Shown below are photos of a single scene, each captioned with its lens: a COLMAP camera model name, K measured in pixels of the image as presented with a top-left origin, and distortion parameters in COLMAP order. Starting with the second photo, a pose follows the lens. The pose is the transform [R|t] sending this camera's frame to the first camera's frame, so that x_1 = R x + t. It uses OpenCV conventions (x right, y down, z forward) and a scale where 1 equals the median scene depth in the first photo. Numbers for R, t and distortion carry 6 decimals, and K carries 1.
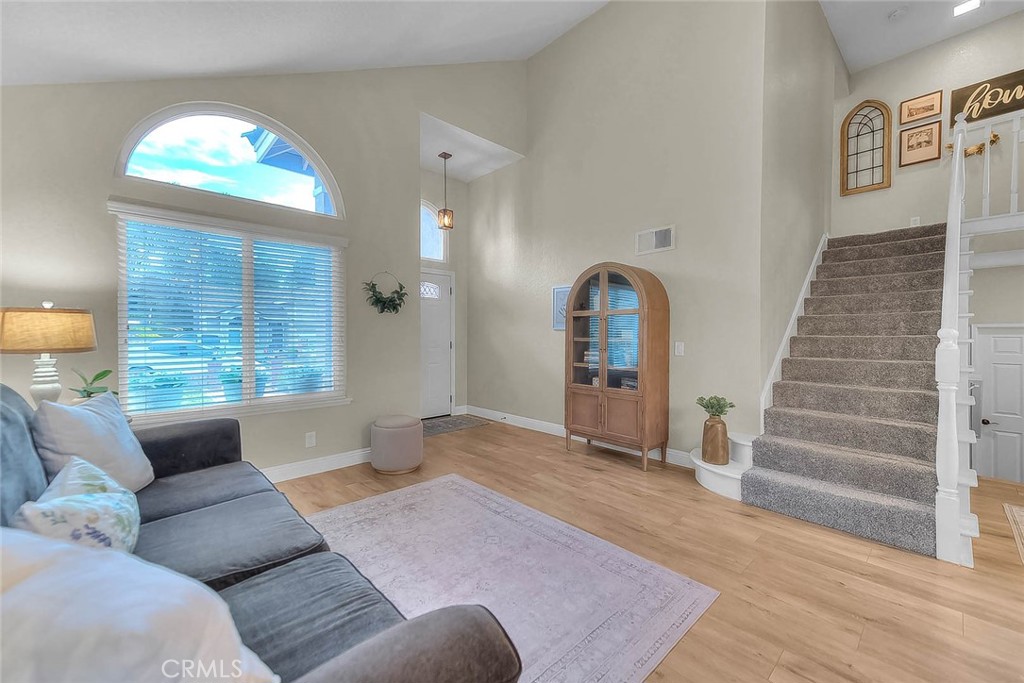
lens RADIAL K [[407.8, 0, 512.0], [0, 407.8, 341.5], [0, 0, 1]] dist [0.018621, -0.000426]
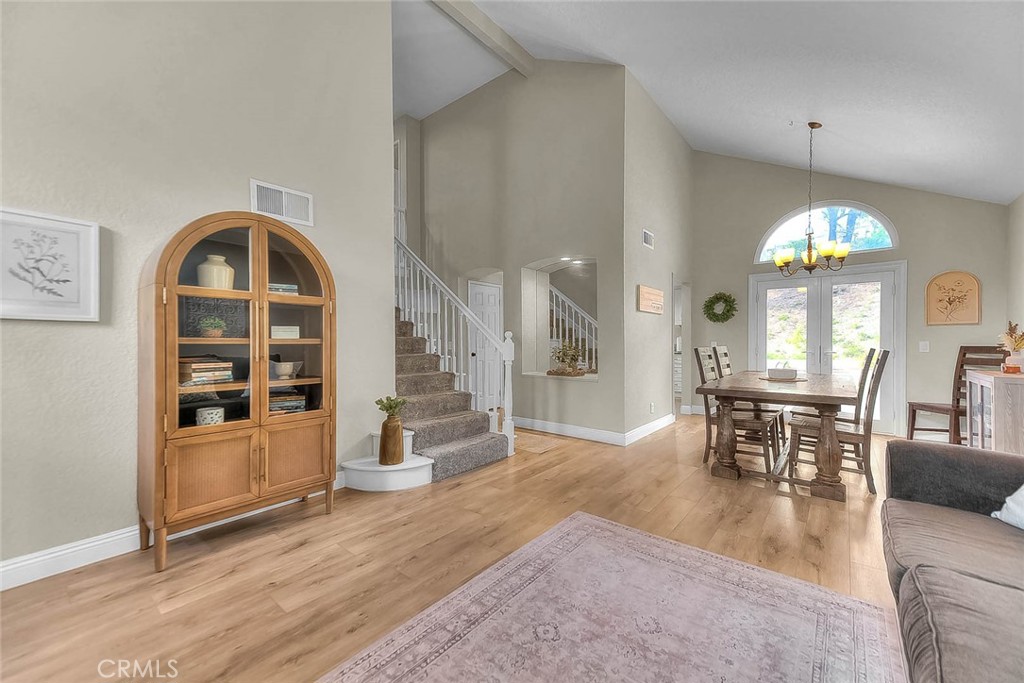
lens RADIAL K [[407.8, 0, 512.0], [0, 407.8, 341.5], [0, 0, 1]] dist [0.018621, -0.000426]
pose [[-0.134603, -0.004922, 0.990887, -0.569026], [0.025677, 0.999635, 0.008453, 0.001814], [-0.990567, 0.026581, -0.134428, 0.917000]]
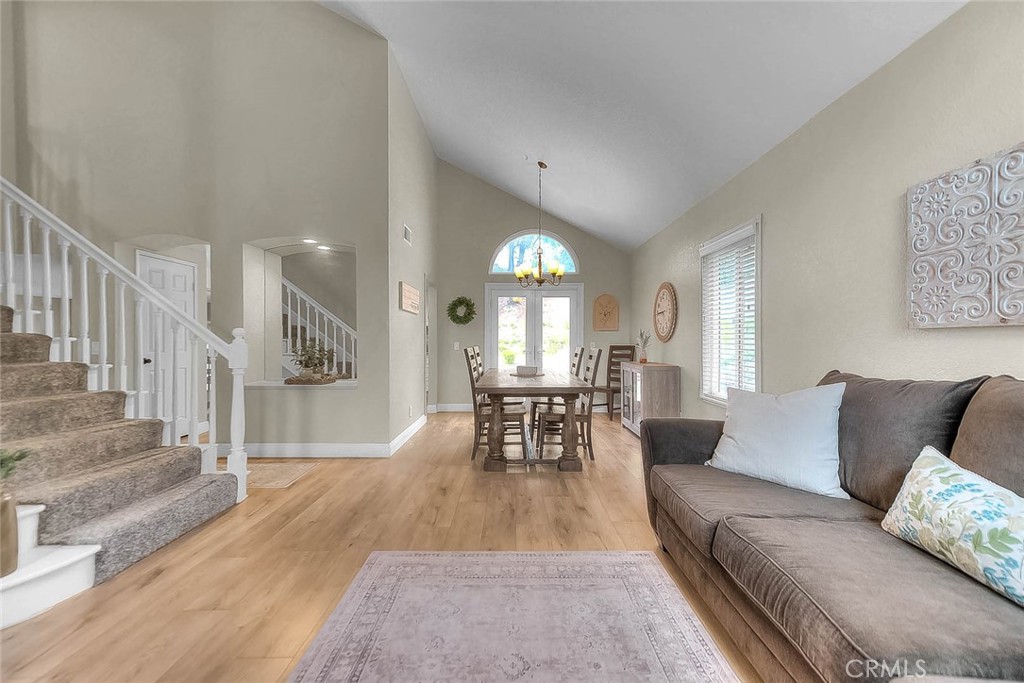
lens RADIAL K [[406.0, 0, 519.3], [0, 406.0, 338.9], [0, 0, 1]] dist [0.021442, -0.000692]
pose [[-0.738518, -0.001015, 0.674233, -0.375756], [0.012666, 0.999802, 0.015379, -0.000771], [-0.674115, 0.019898, -0.738358, 1.019270]]
